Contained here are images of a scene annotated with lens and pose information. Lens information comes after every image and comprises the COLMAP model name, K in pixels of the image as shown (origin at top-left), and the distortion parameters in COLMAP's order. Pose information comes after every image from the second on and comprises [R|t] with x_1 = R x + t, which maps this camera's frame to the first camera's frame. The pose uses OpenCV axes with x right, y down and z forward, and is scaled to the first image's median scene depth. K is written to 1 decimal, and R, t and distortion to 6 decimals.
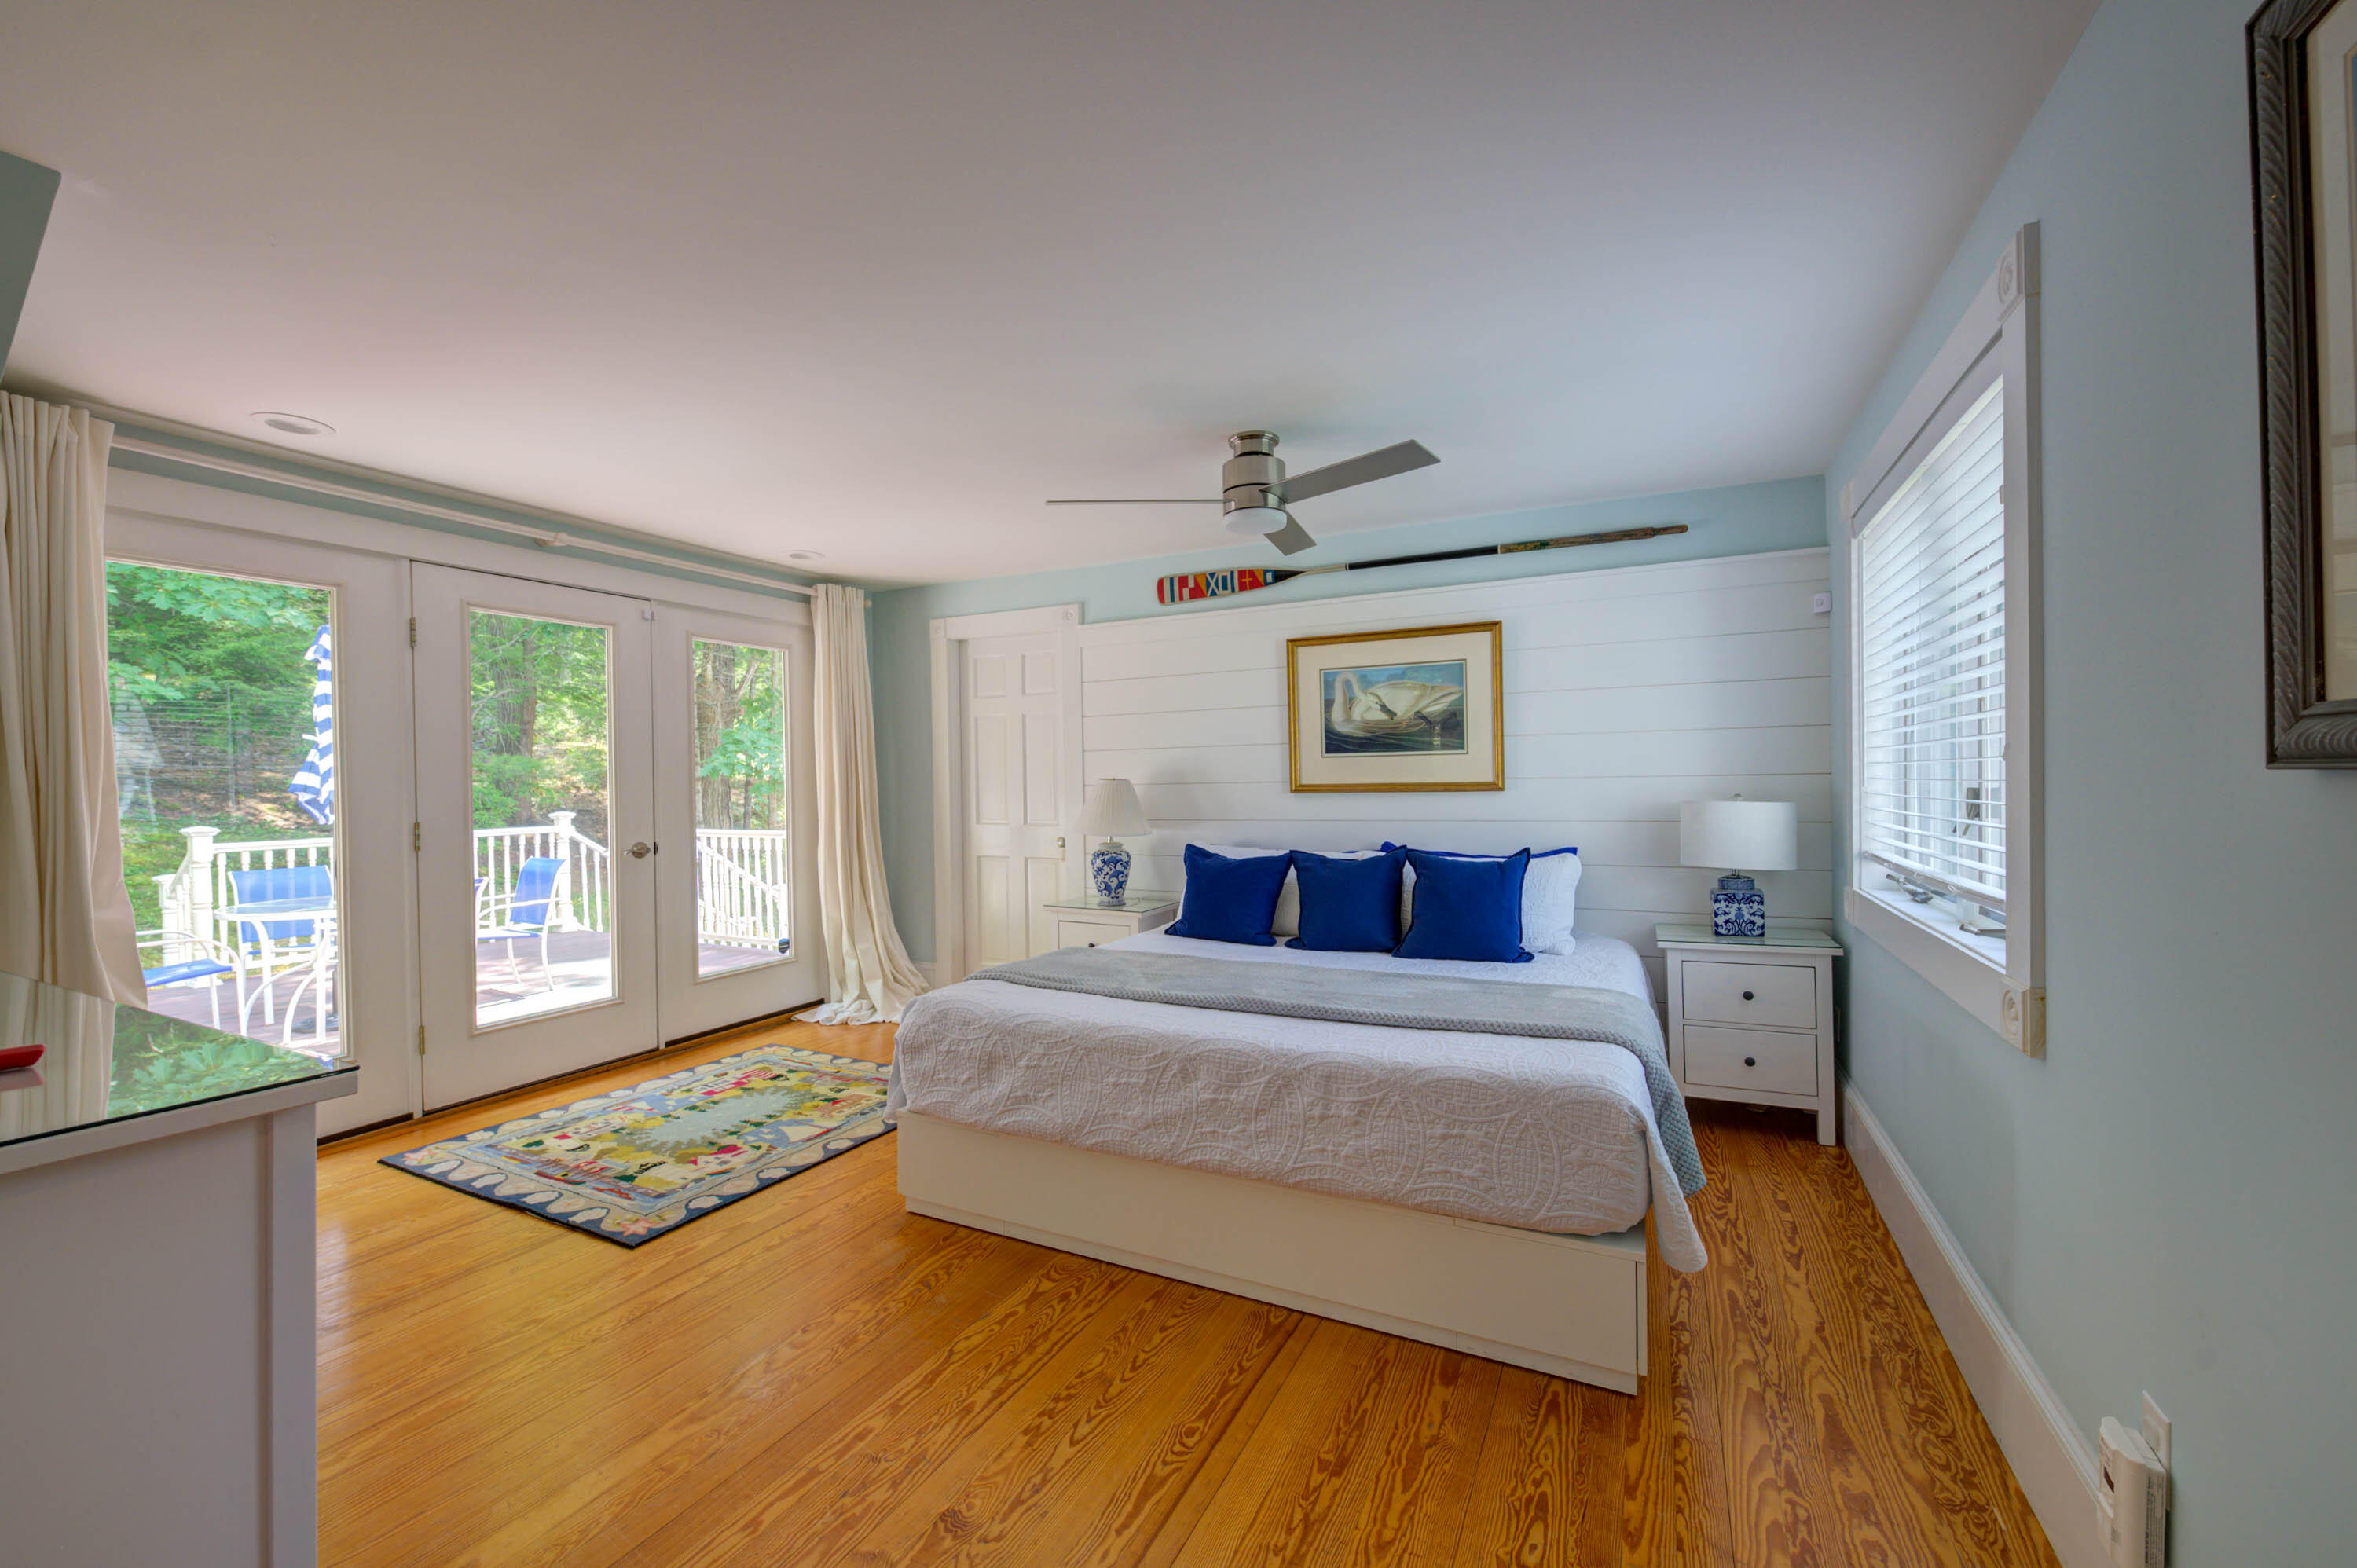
lens RADIAL K [[936.8, 0, 1177.9], [0, 936.8, 786.9], [0, 0, 1]] dist [0.000579, 0.000027]
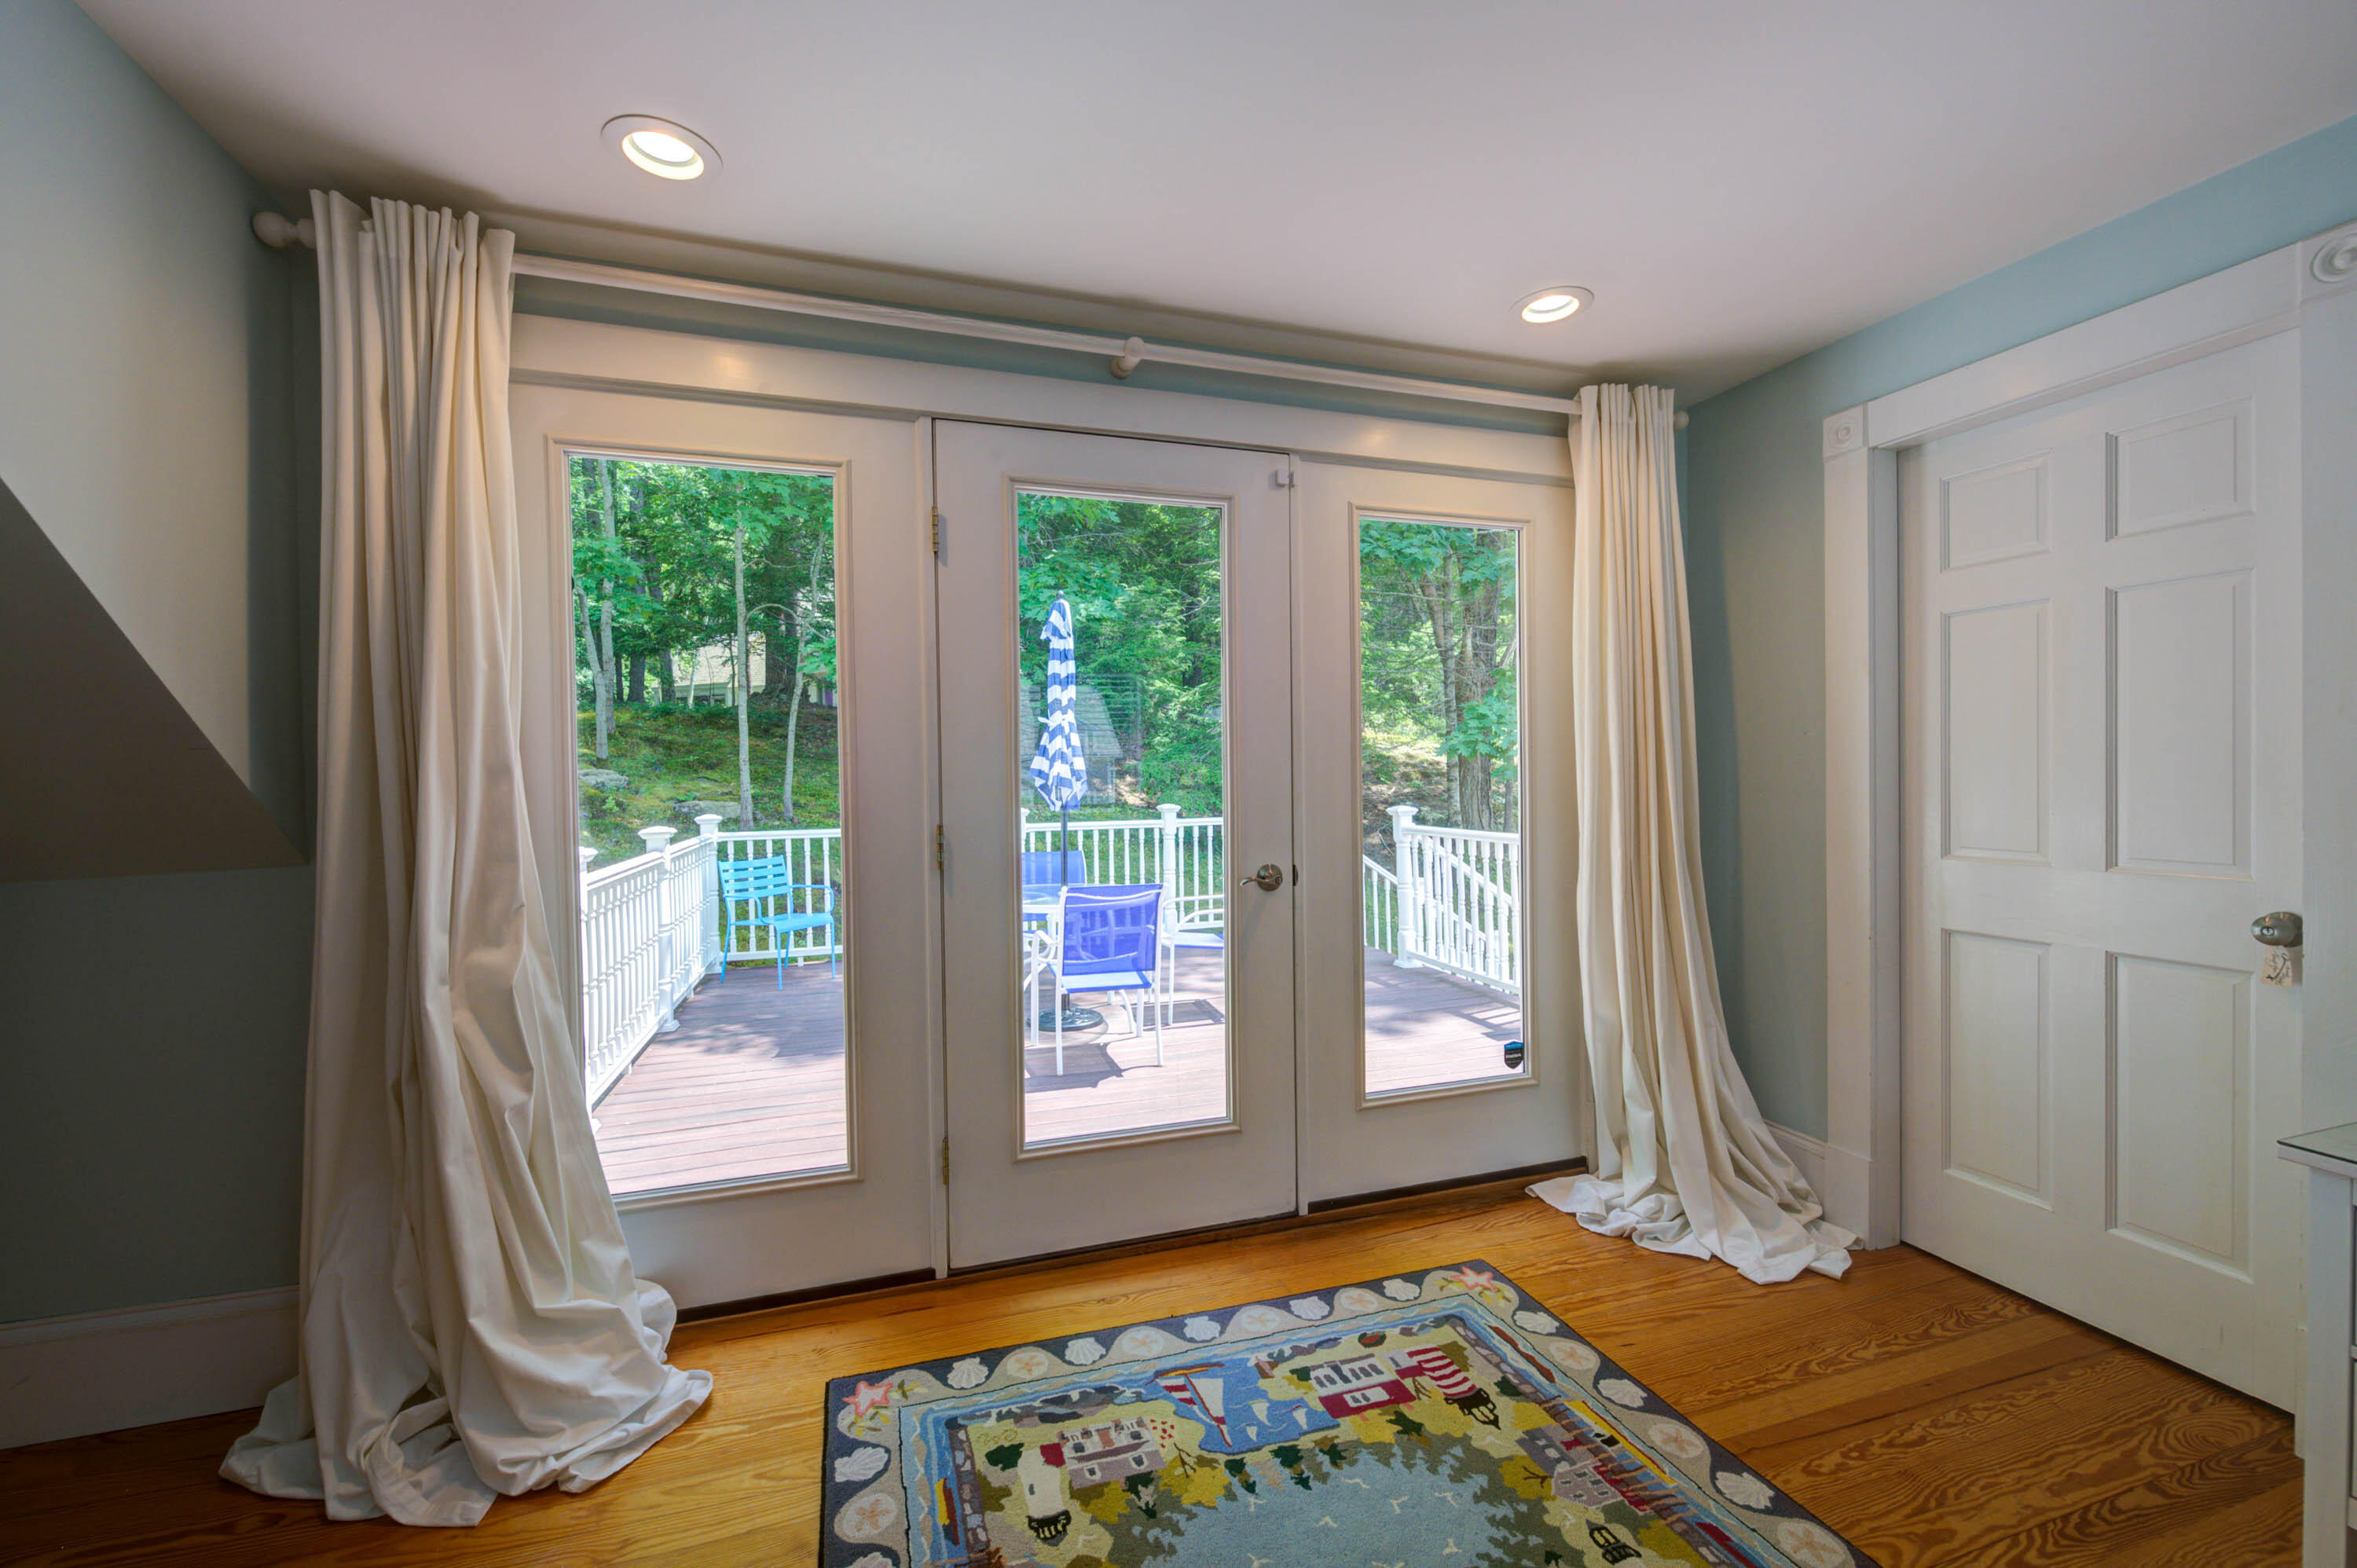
lens RADIAL K [[936.8, 0, 1177.9], [0, 936.8, 786.9], [0, 0, 1]] dist [0.000579, 0.000027]
pose [[0.708958, 0.012825, -0.705134, -0.194030], [-0.004258, 0.999894, 0.013905, 0.002456], [0.705238, -0.006856, 0.708938, 0.527887]]
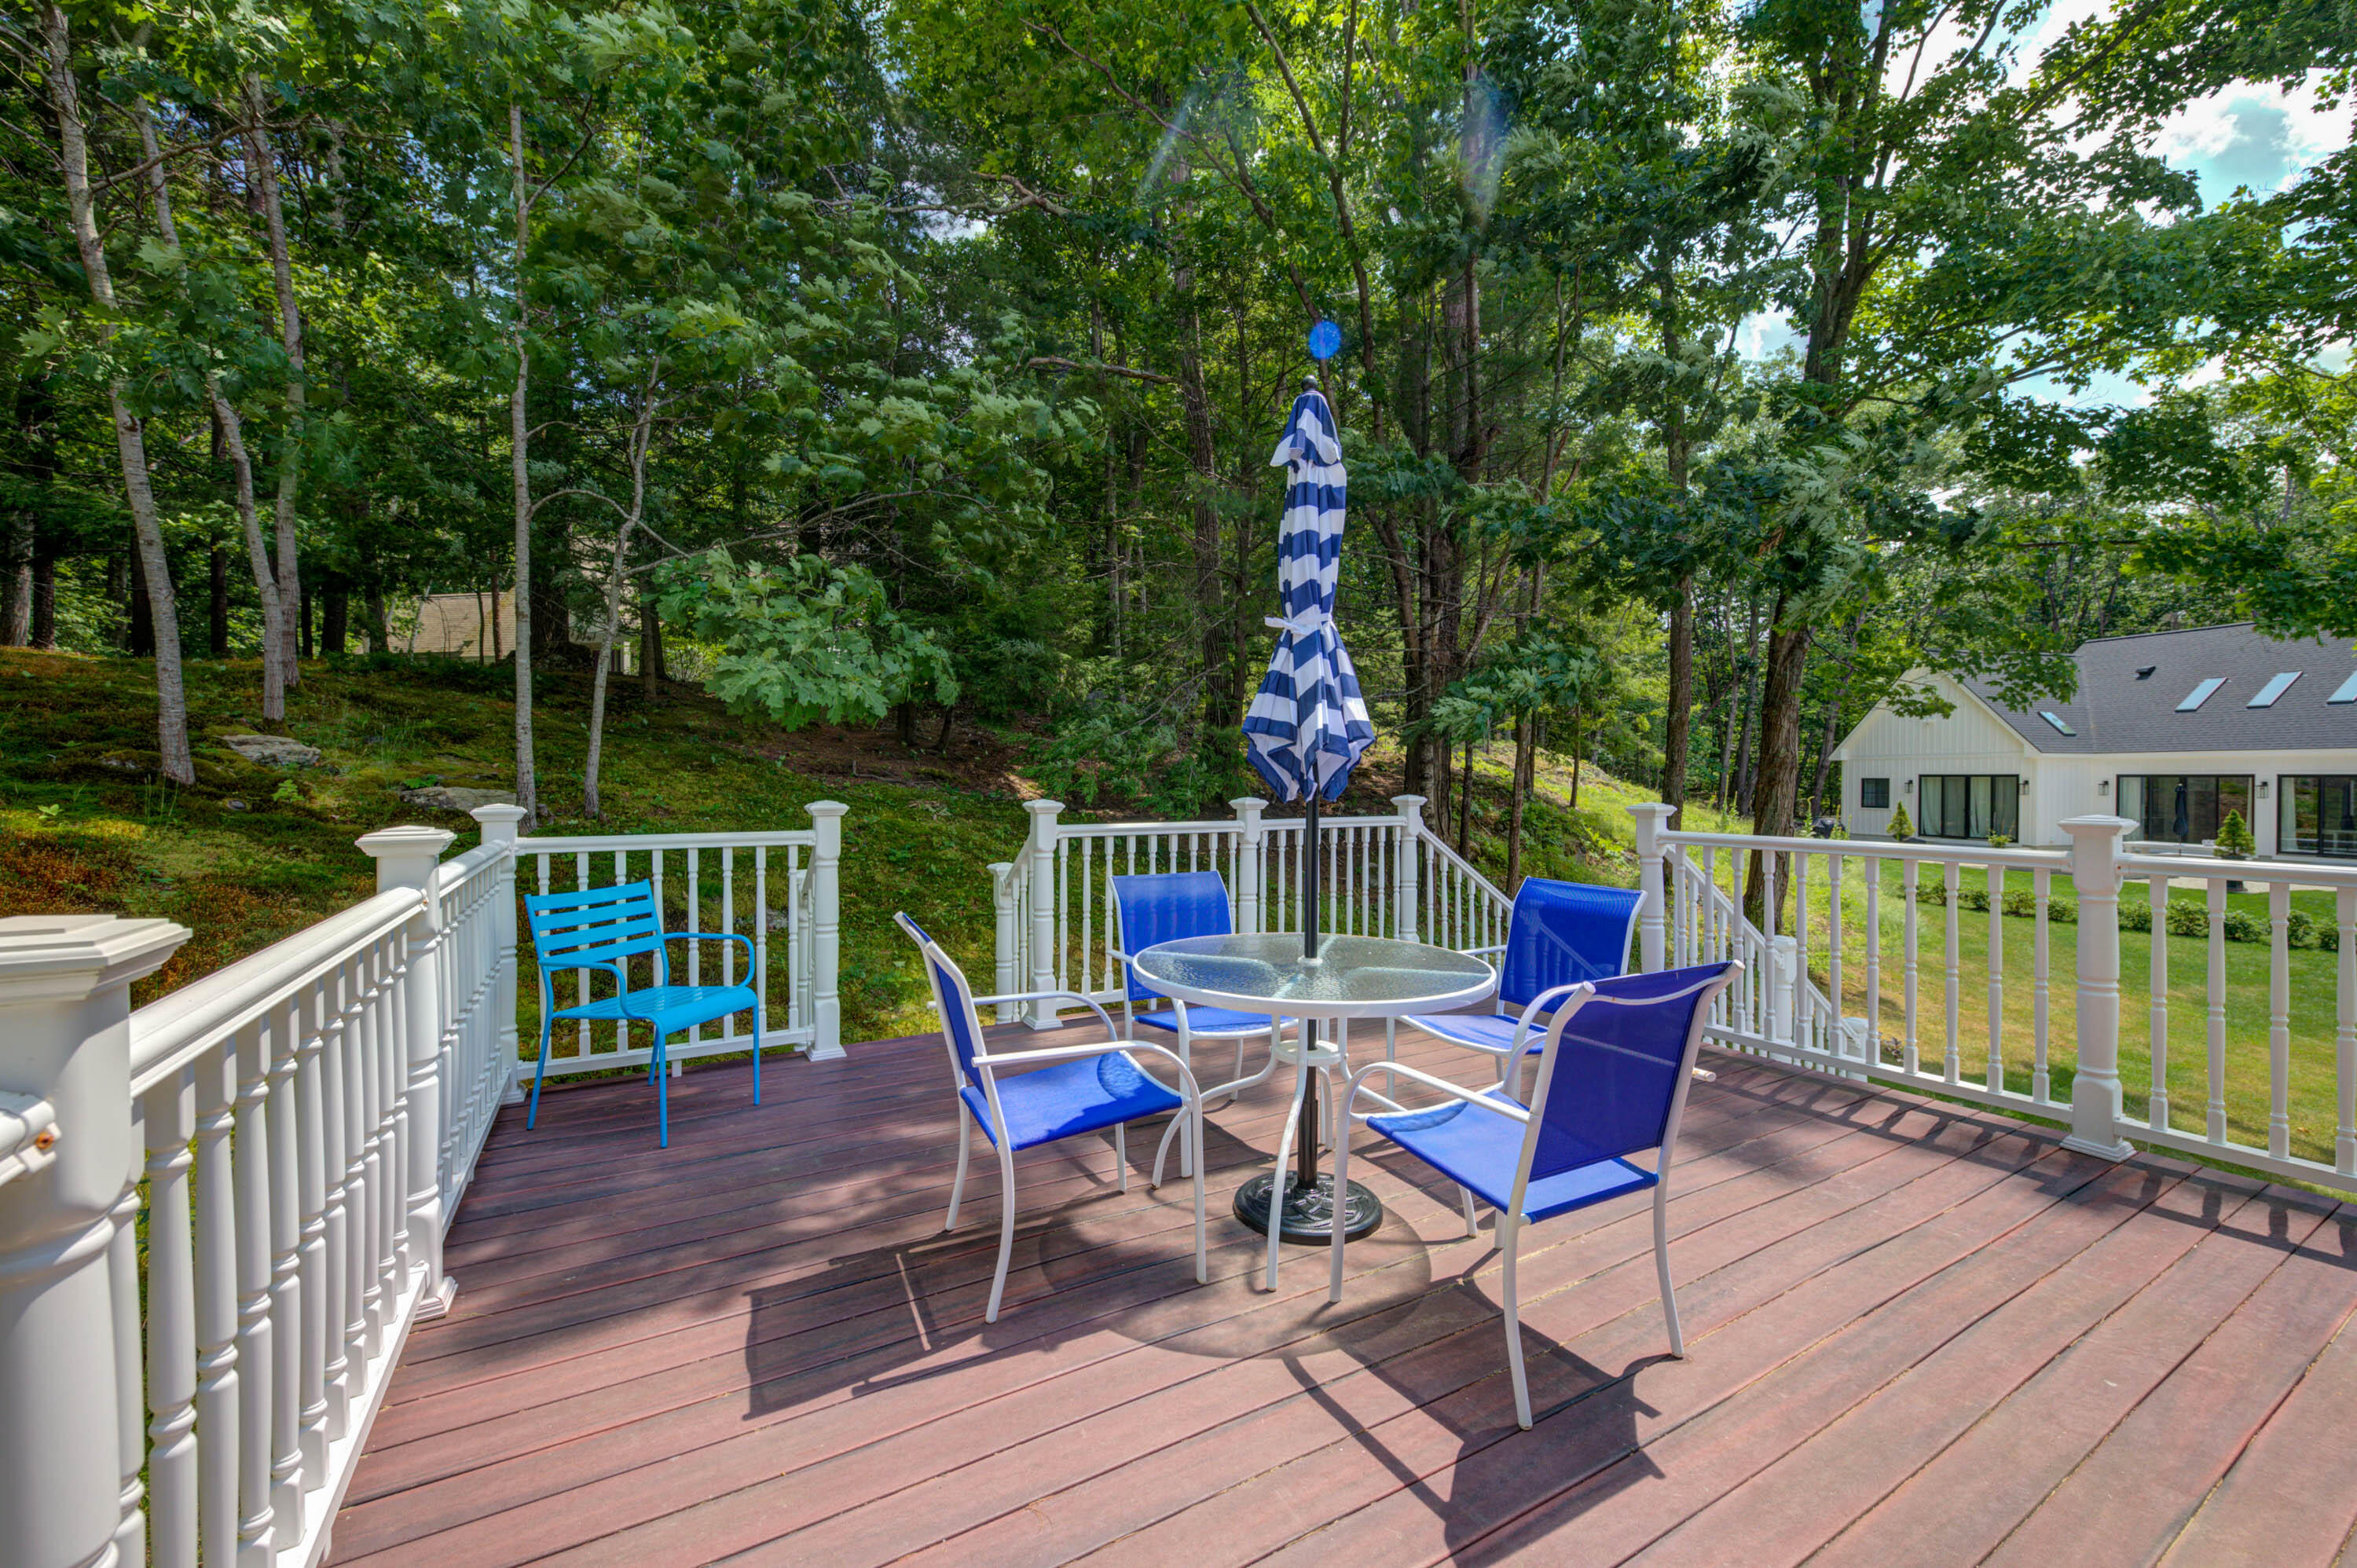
lens RADIAL K [[949.9, 0, 1178.5], [0, 949.9, 784.0], [0, 0, 1]] dist [-0.001375, -0.000187]
pose [[0.839475, 0.020800, -0.543000, -0.879613], [-0.020939, 0.999763, 0.005925, 0.037345], [0.542994, 0.006396, 0.839712, 0.700223]]
